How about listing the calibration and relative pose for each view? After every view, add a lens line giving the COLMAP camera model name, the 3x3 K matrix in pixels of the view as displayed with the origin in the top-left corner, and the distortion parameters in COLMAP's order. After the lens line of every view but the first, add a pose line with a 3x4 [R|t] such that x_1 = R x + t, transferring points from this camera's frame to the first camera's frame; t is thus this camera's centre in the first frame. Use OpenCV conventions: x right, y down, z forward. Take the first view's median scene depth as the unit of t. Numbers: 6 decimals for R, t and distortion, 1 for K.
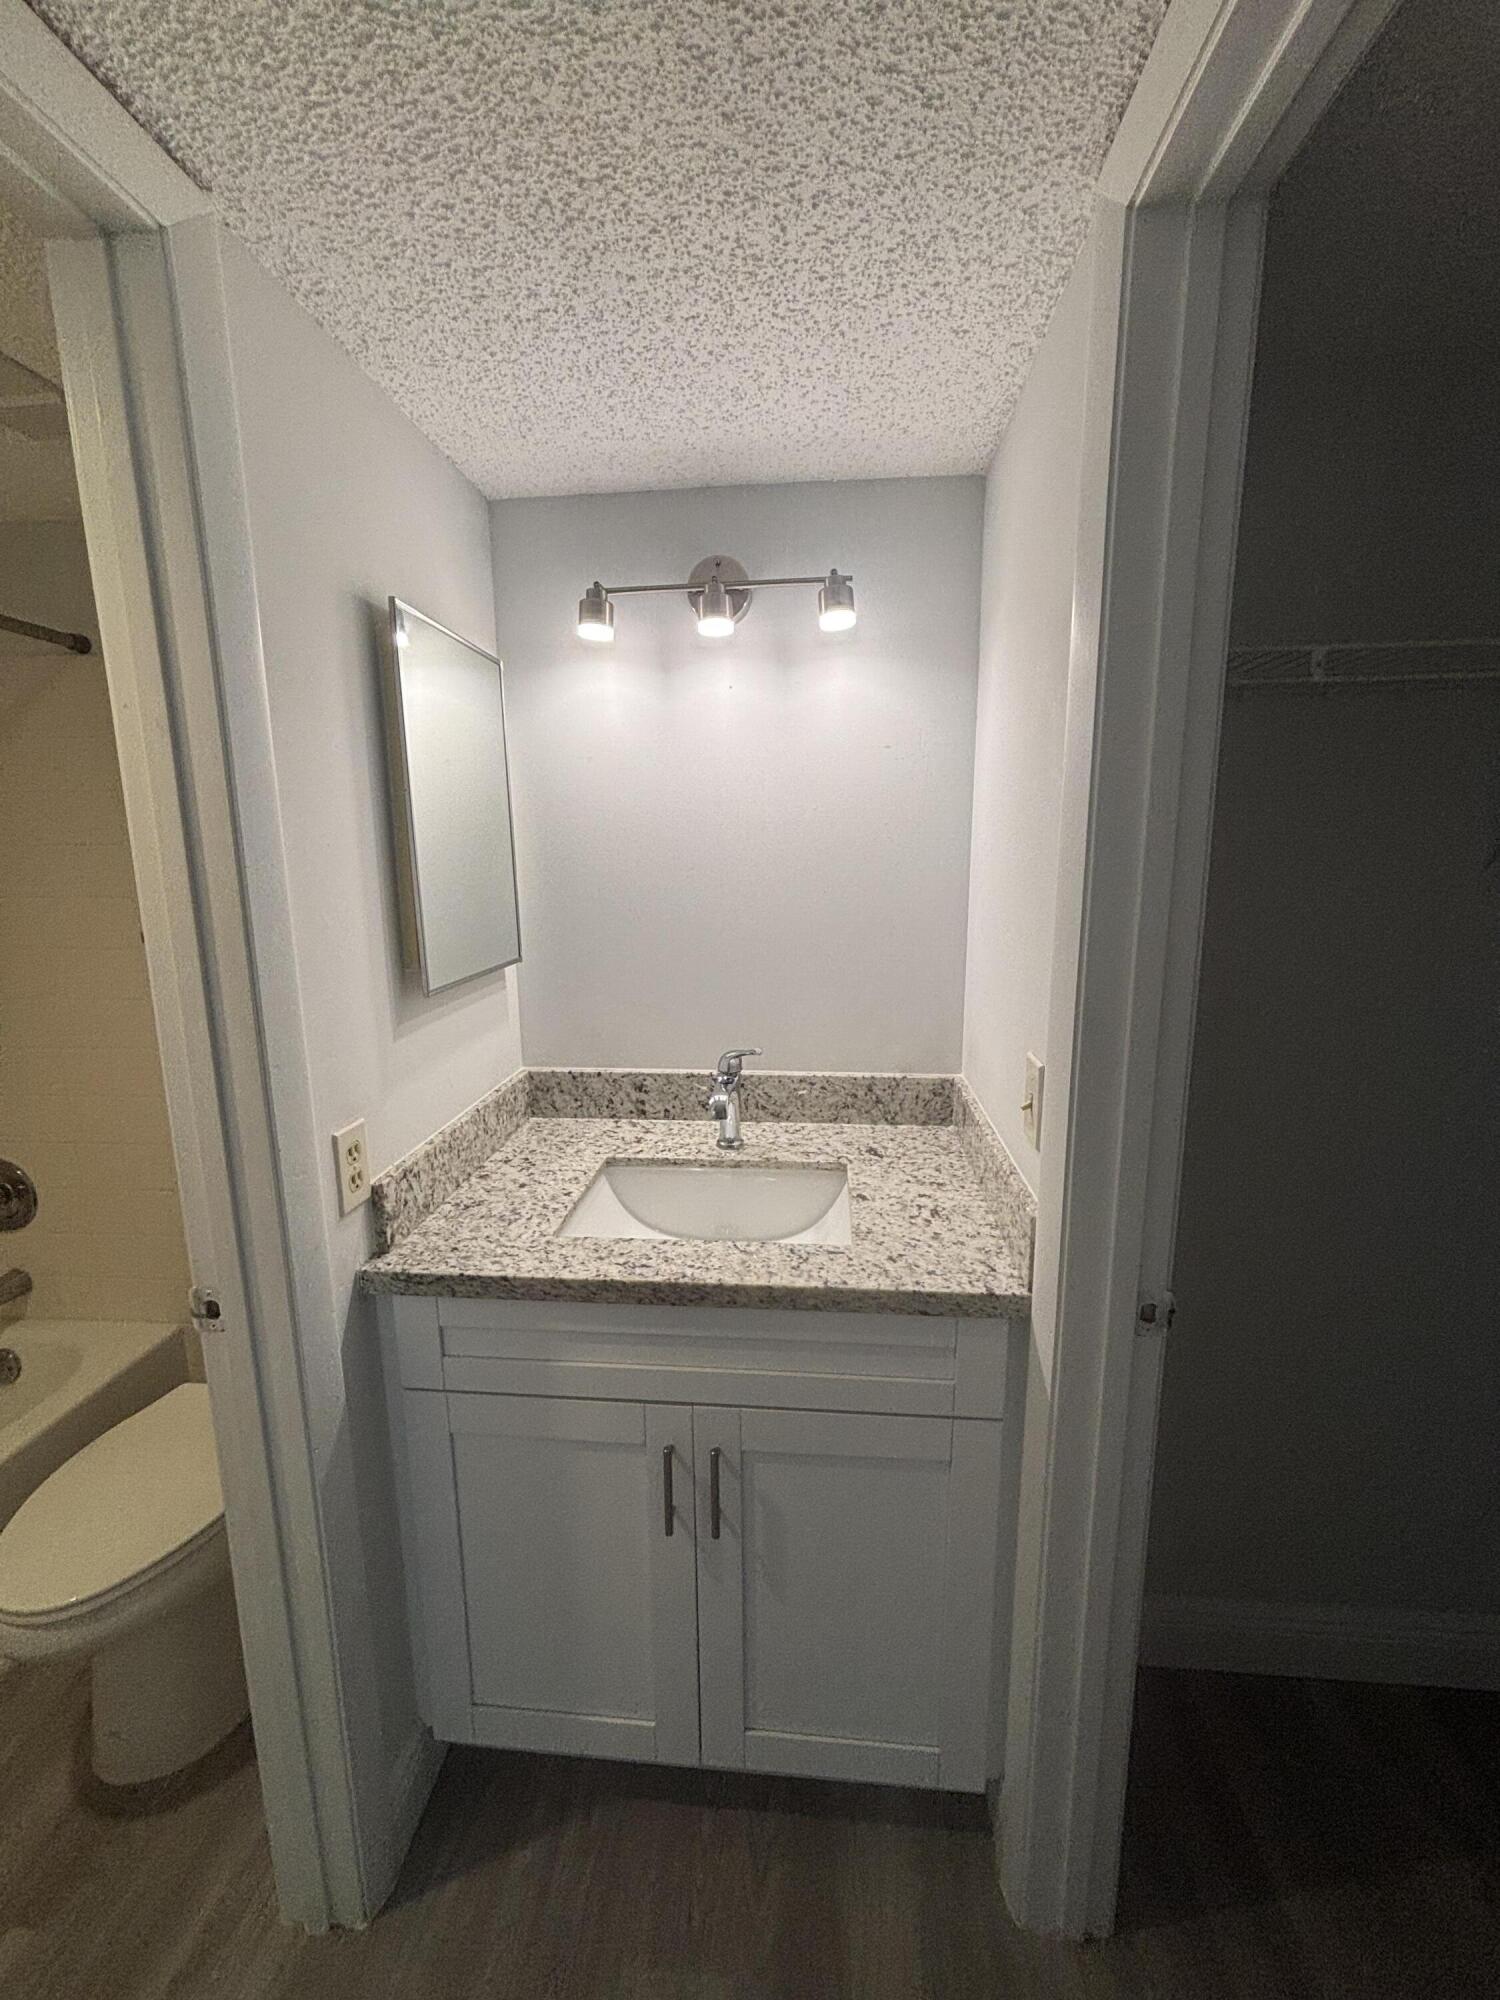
lens RADIAL K [[819.4, 0, 750.0], [0, 819.4, 1001.7], [0, 0, 1]] dist [0.000894, 0.000569]
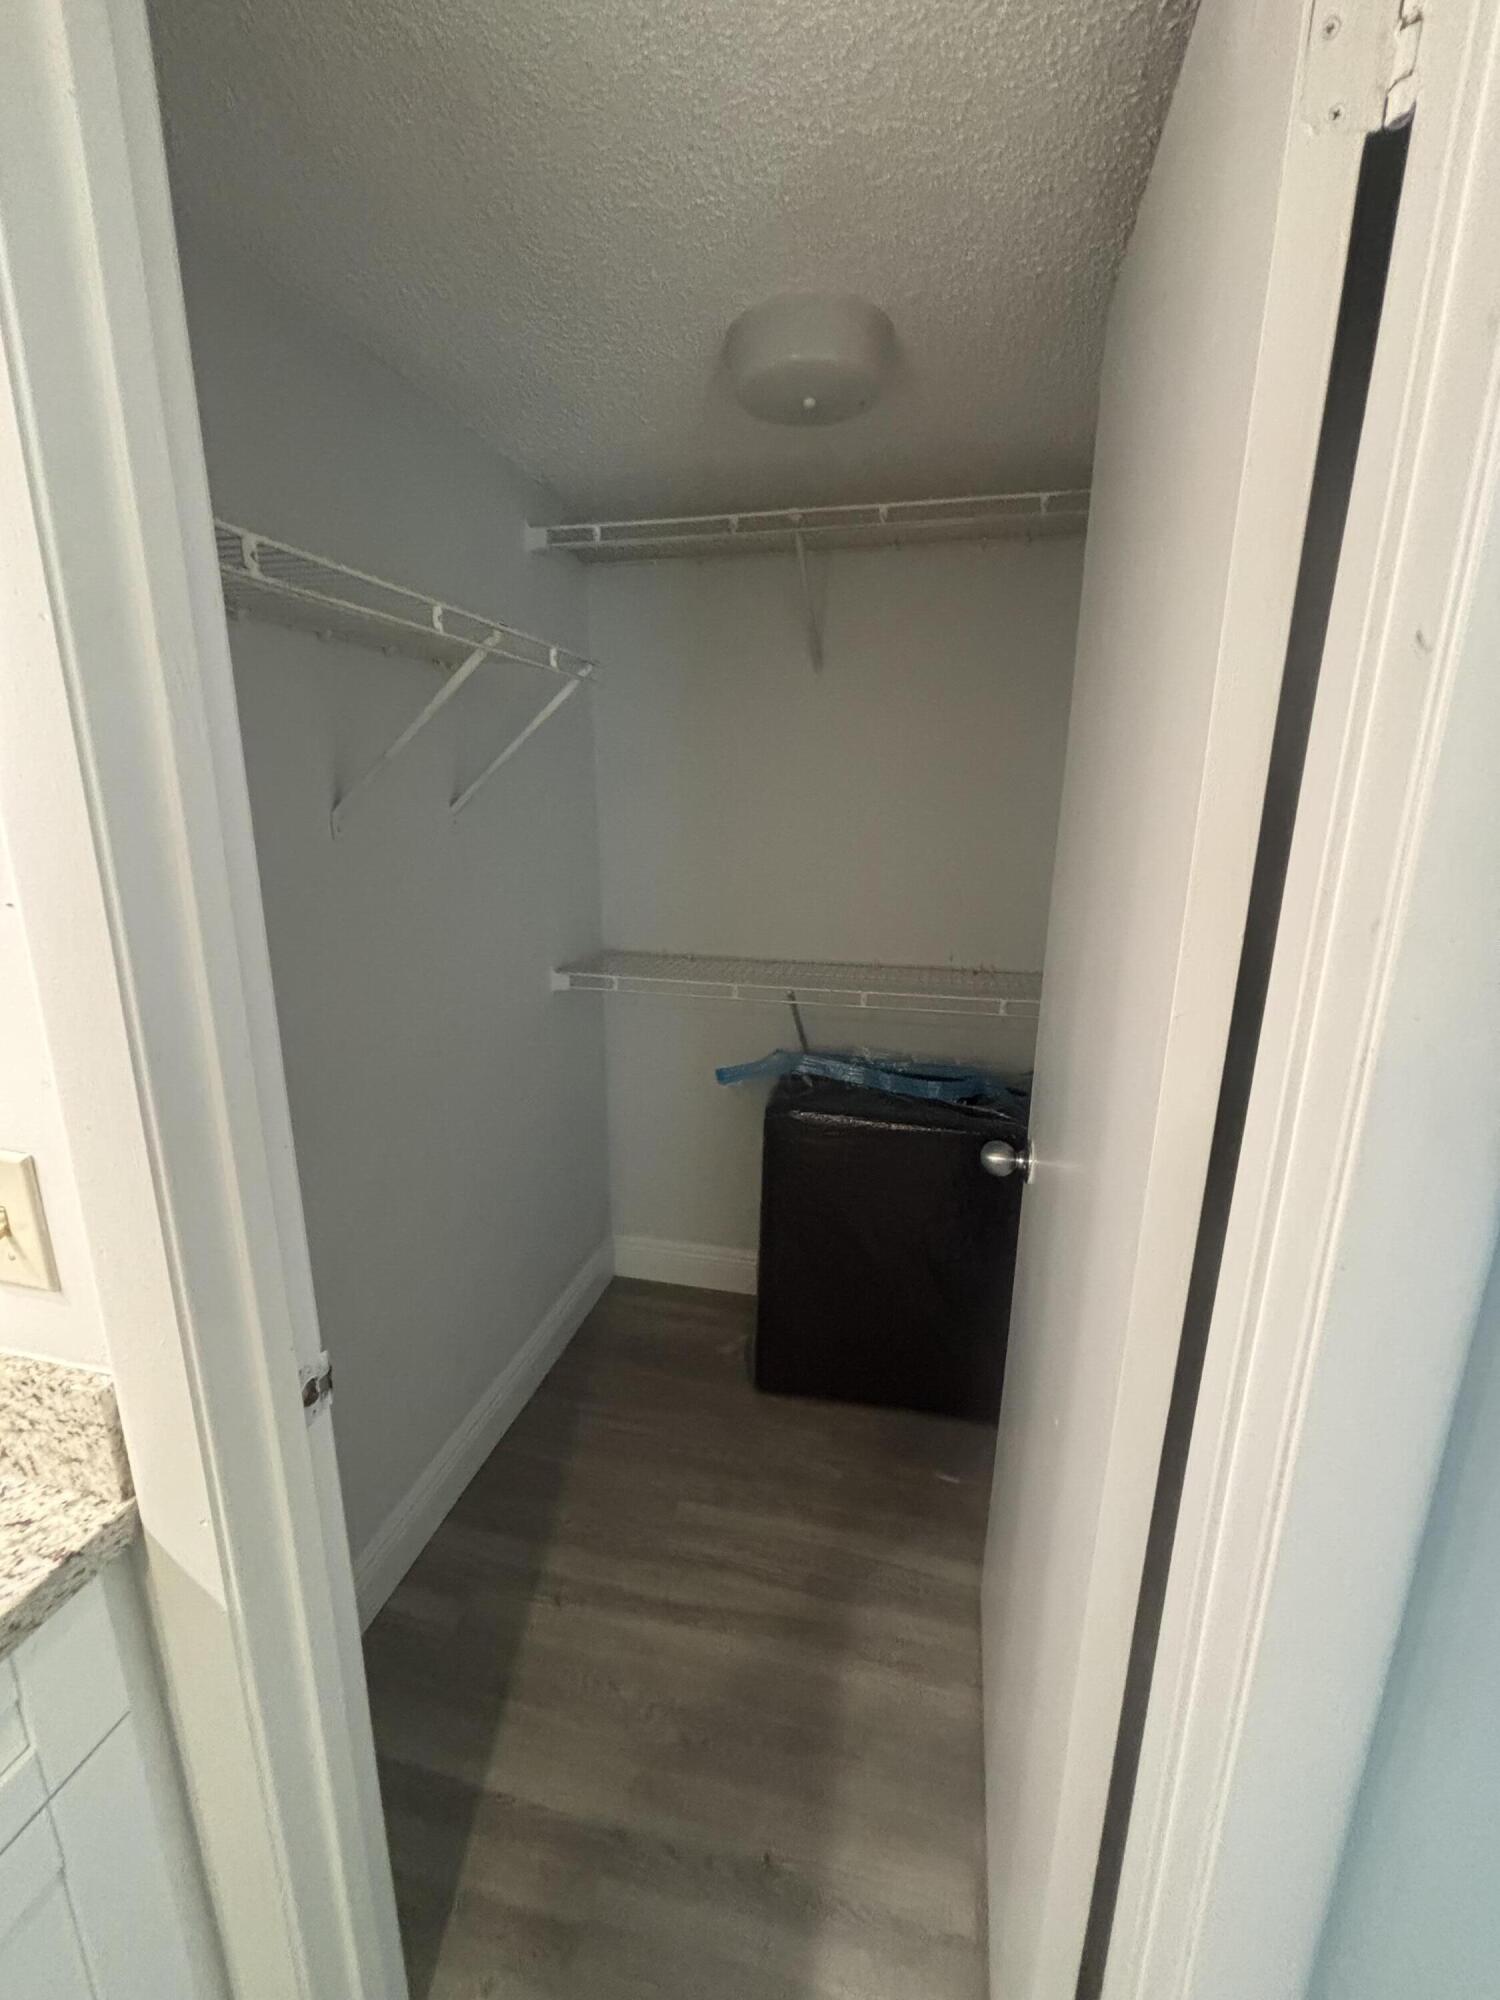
lens RADIAL K [[819.4, 0, 750.6], [0, 819.4, 1003.0], [0, 0, 1]] dist [0.000894, 0.000569]
pose [[0.142906, -0.247768, 0.958222, -0.095288], [0.167637, 0.960230, 0.223287, -0.068879], [-0.975436, 0.128725, 0.178757, 0.366097]]
